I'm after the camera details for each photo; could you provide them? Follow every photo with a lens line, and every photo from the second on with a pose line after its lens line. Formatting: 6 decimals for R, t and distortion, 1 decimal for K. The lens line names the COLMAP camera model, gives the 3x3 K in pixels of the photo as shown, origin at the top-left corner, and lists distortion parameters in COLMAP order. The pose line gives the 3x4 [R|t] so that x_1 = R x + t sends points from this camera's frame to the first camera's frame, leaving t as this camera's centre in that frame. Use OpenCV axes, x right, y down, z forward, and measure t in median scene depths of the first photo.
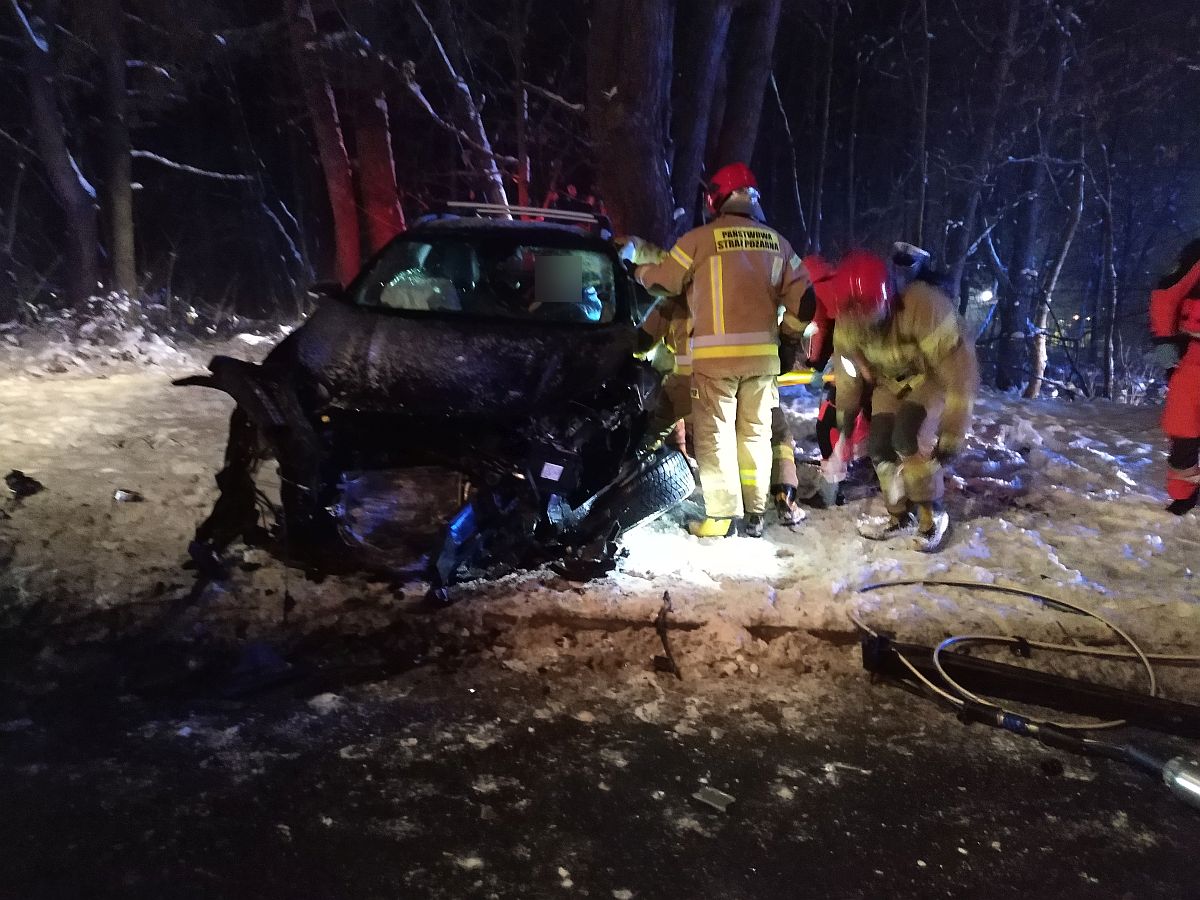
lens RADIAL K [[857.3, 0, 597.7], [0, 857.3, 450.3], [0, 0, 1]] dist [-0.007331, 0.004731]
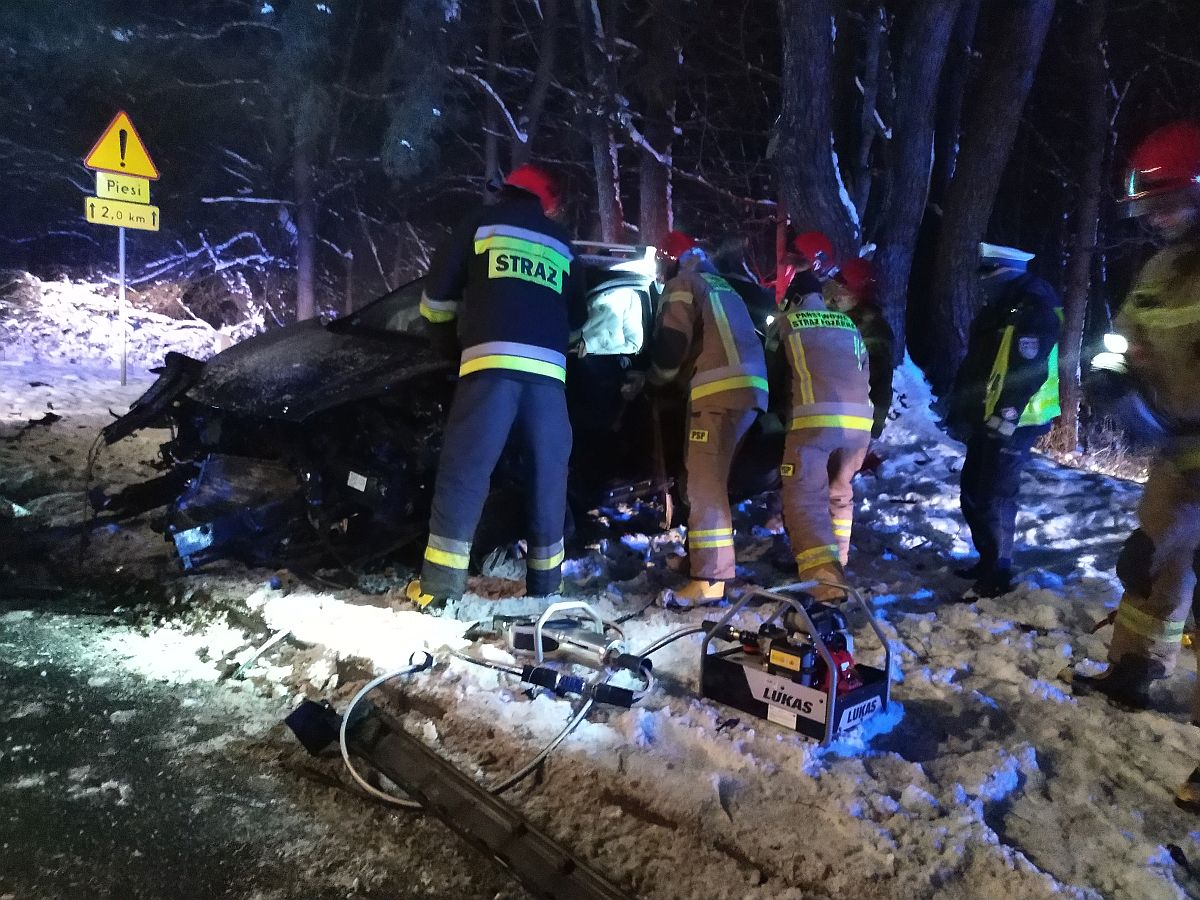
lens RADIAL K [[857.3, 0, 603.5], [0, 857.3, 454.2], [0, 0, 1]] dist [-0.007331, 0.004731]
pose [[0.797616, 0.116465, -0.591814, 0.443171], [-0.158244, 0.987217, -0.018996, -0.019877], [0.582037, 0.108802, 0.805850, 0.194394]]
